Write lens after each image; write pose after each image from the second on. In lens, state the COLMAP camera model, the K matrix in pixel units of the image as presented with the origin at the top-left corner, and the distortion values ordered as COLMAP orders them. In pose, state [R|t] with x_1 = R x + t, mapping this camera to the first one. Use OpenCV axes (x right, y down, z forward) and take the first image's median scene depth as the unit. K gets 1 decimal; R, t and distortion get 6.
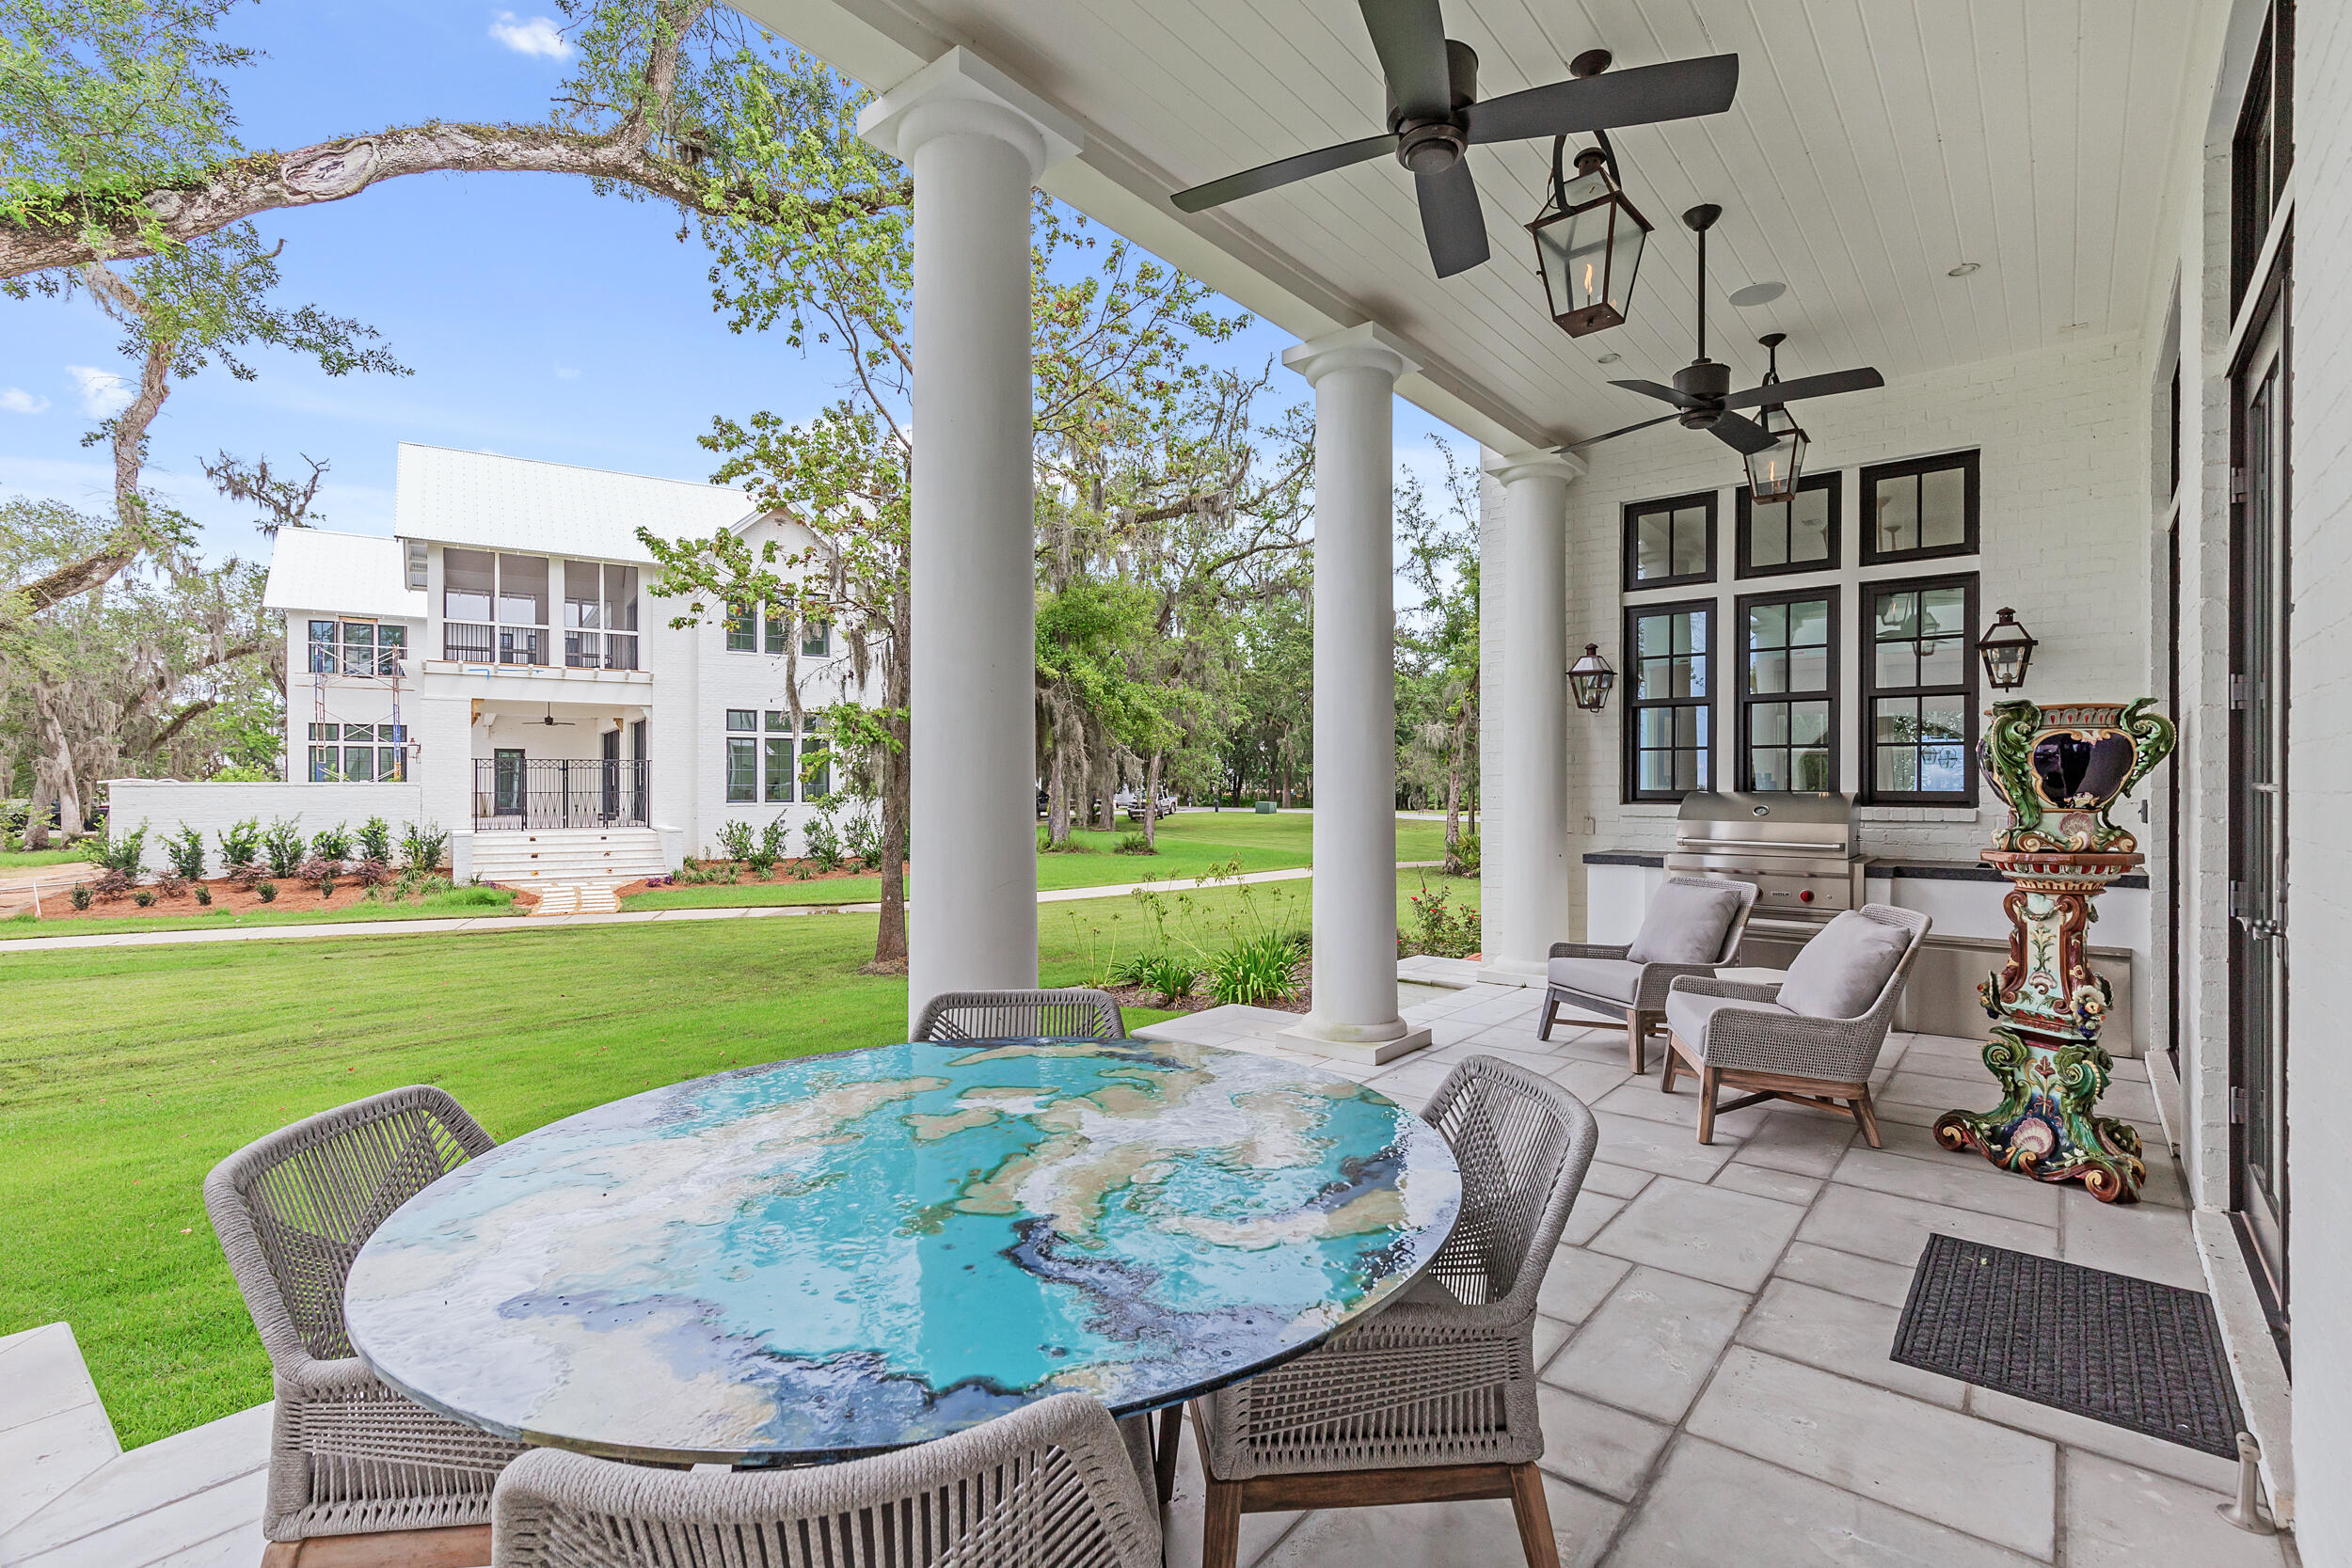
lens RADIAL K [[1084.5, 0, 1176.4], [0, 1084.5, 783.7], [0, 0, 1]] dist [-0.000722, -0.000118]
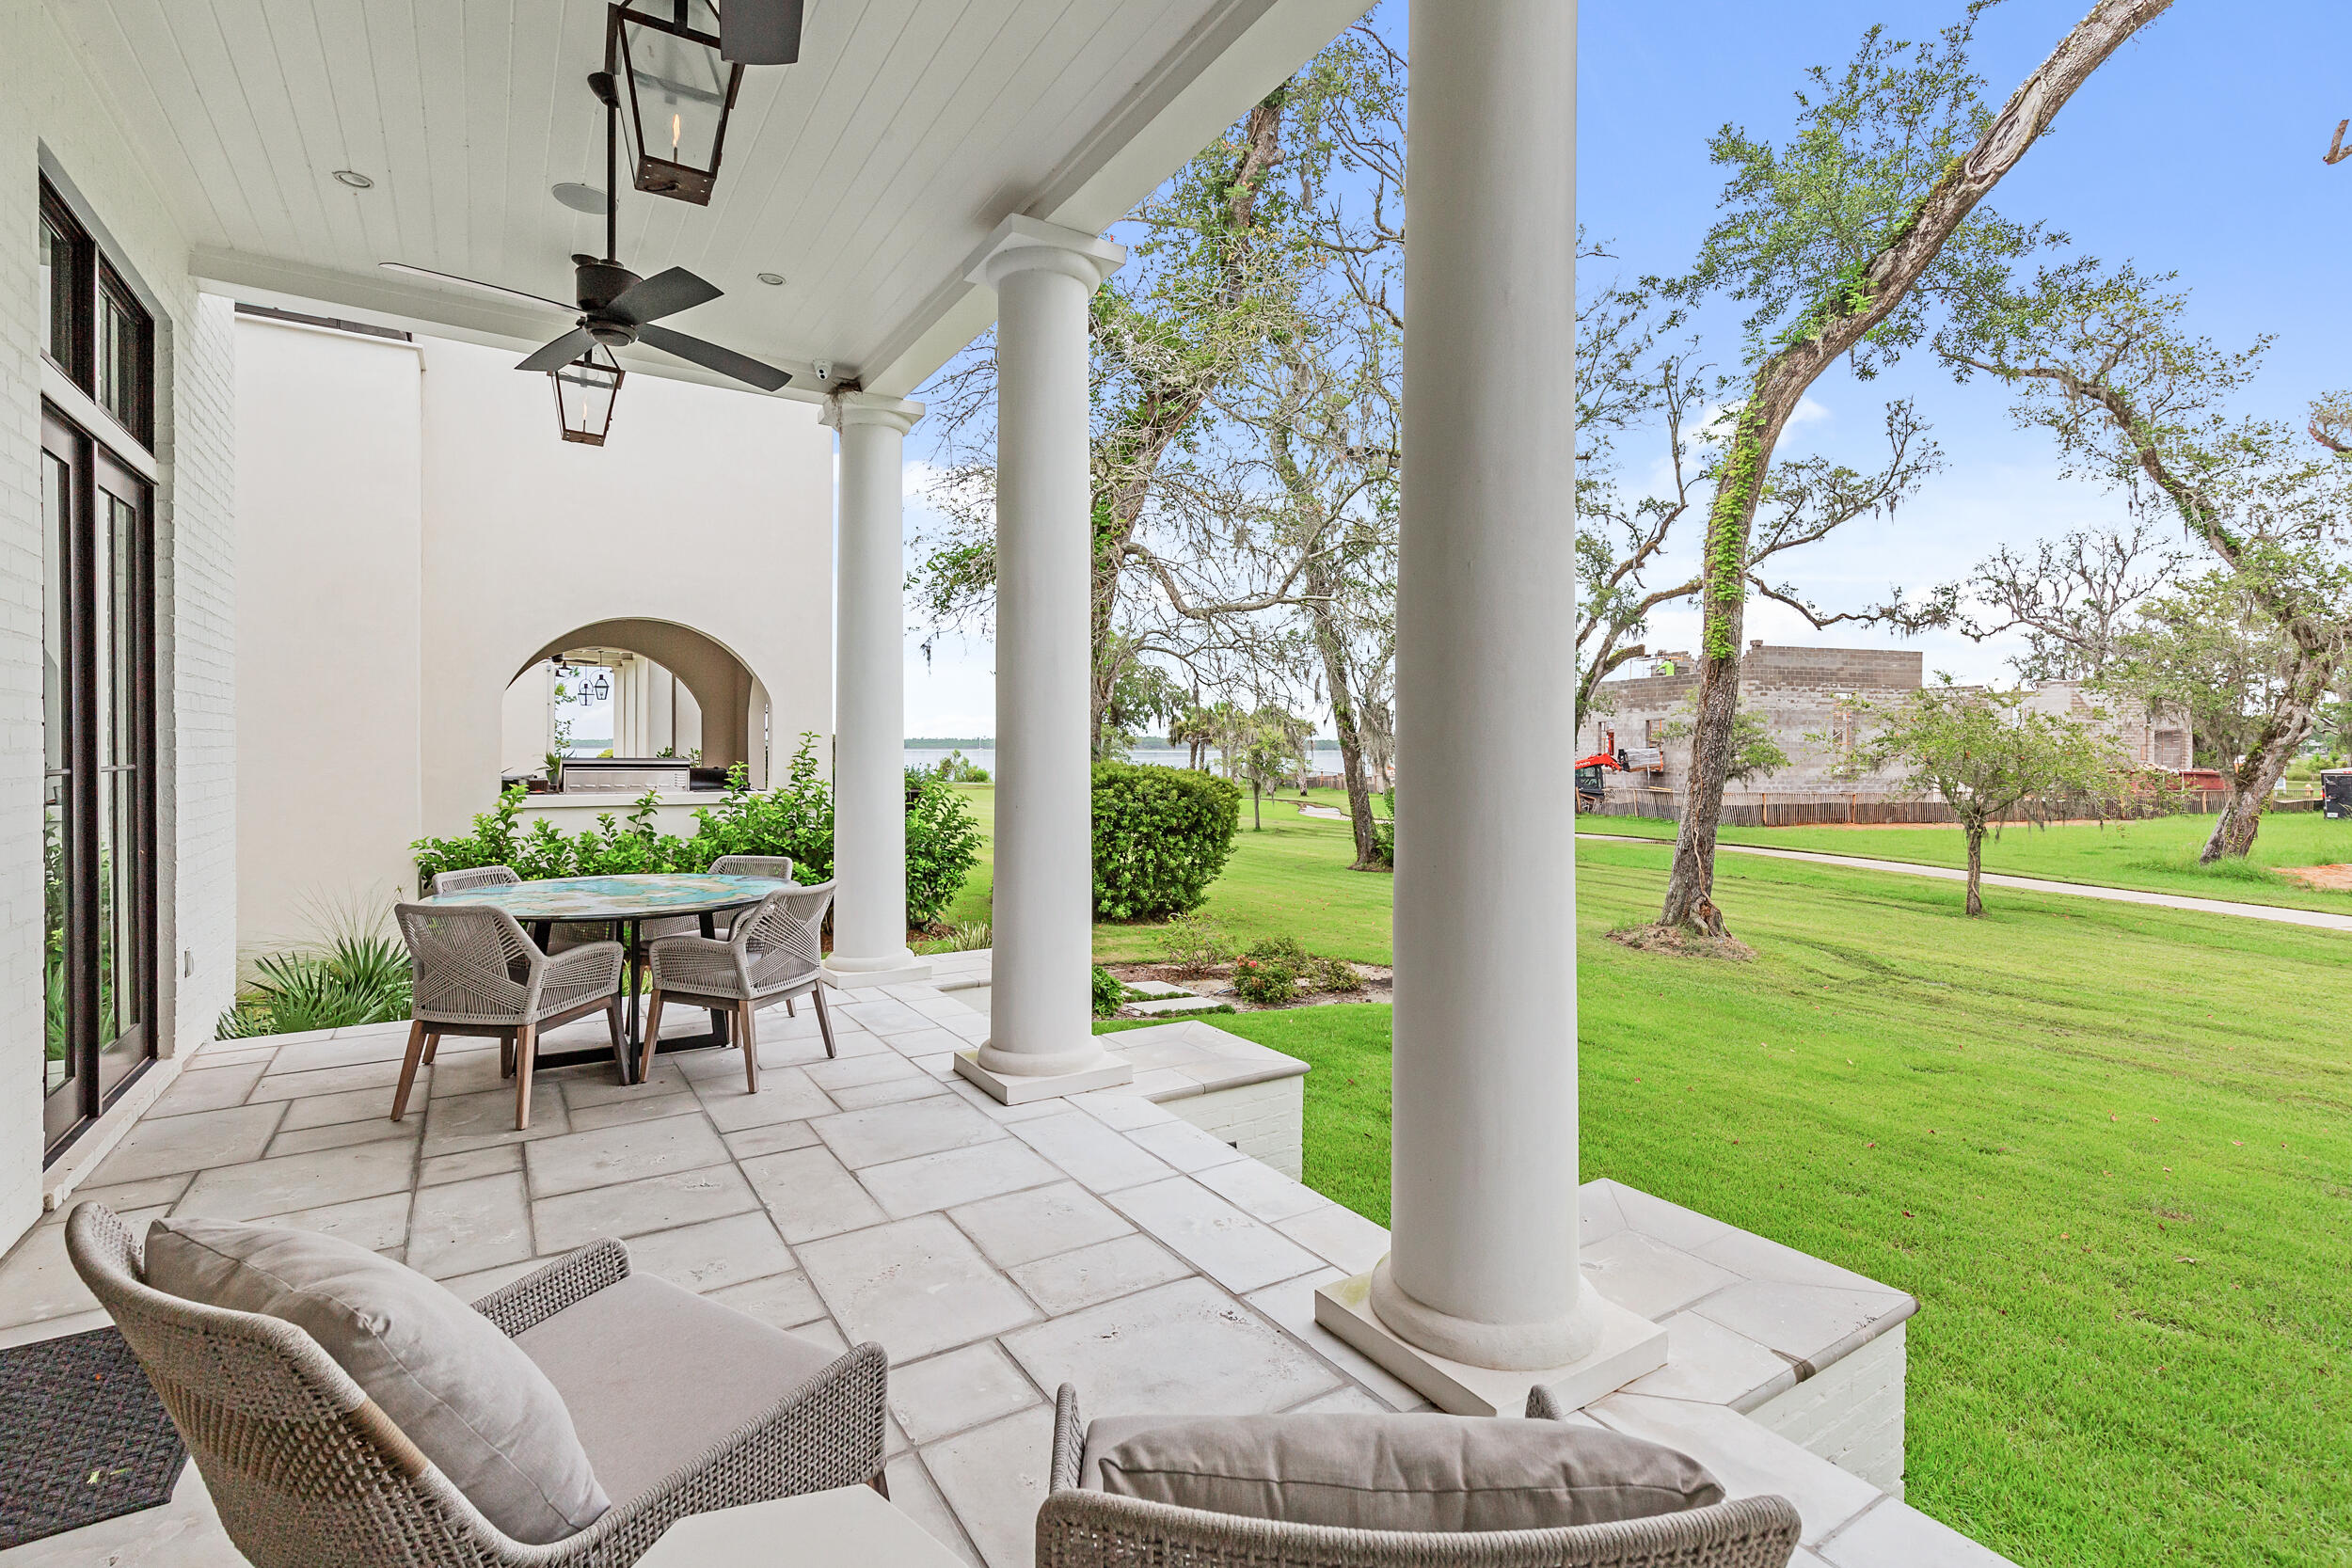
lens RADIAL K [[1084.5, 0, 1176.7], [0, 1084.5, 769.5], [0, 0, 1]] dist [-0.000722, -0.000118]
pose [[-0.309556, 0.014536, -0.950770, 1.546852], [-0.013867, 0.999708, 0.019799, -0.024410], [0.950780, 0.019314, -0.309264, 2.448204]]
